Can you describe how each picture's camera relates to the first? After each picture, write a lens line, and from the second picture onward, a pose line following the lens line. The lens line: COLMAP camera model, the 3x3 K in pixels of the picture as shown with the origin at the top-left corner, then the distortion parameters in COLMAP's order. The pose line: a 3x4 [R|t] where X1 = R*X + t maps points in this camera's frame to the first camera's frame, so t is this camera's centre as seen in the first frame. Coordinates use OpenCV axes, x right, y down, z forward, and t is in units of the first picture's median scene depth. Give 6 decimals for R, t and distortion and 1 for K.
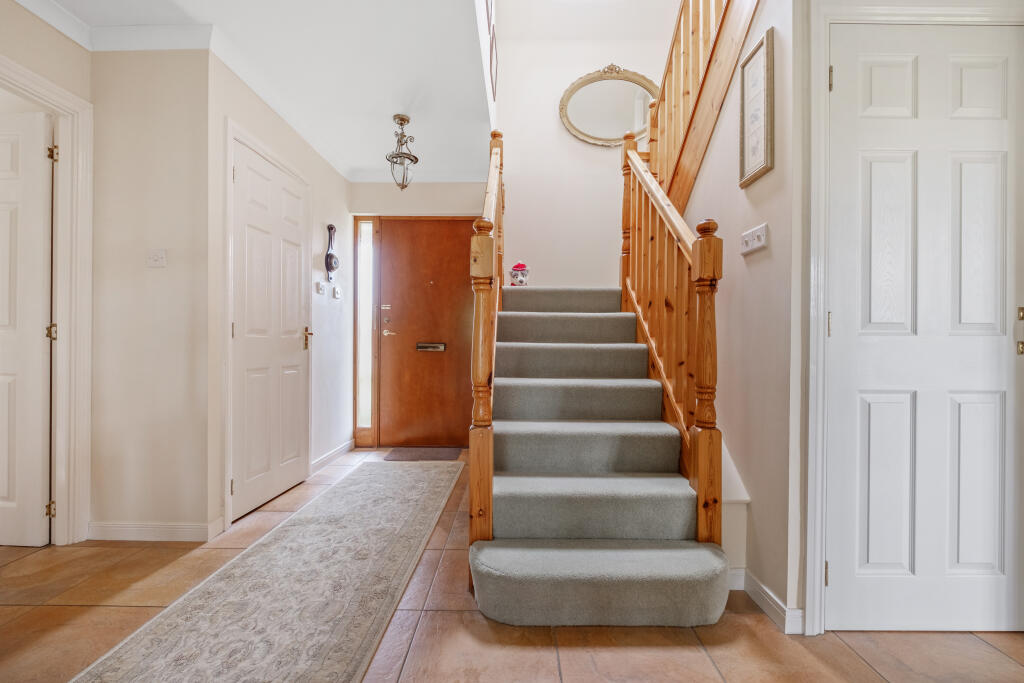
lens RADIAL K [[445.2, 0, 512.4], [0, 445.2, 344.6], [0, 0, 1]] dist [-0.001340, -0.001513]
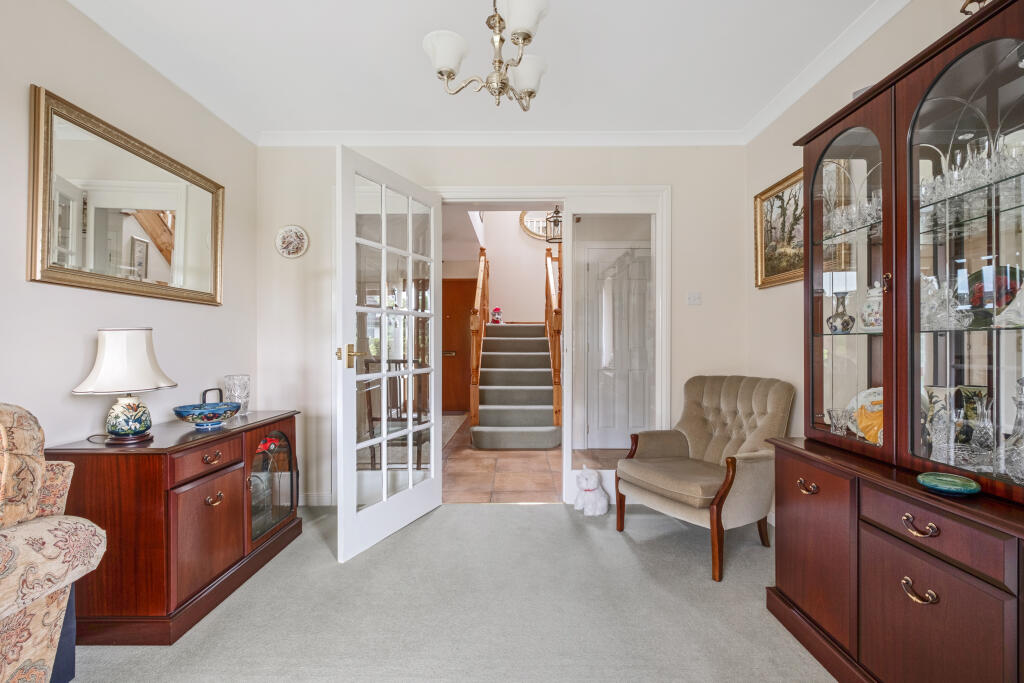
lens RADIAL K [[445.2, 0, 513.0], [0, 445.2, 342.7], [0, 0, 1]] dist [-0.001340, -0.001513]
pose [[0.999980, -0.005981, 0.002159, 0.099886], [0.005996, 0.999957, -0.007137, -0.032300], [-0.002116, 0.007150, 0.999972, -1.069971]]
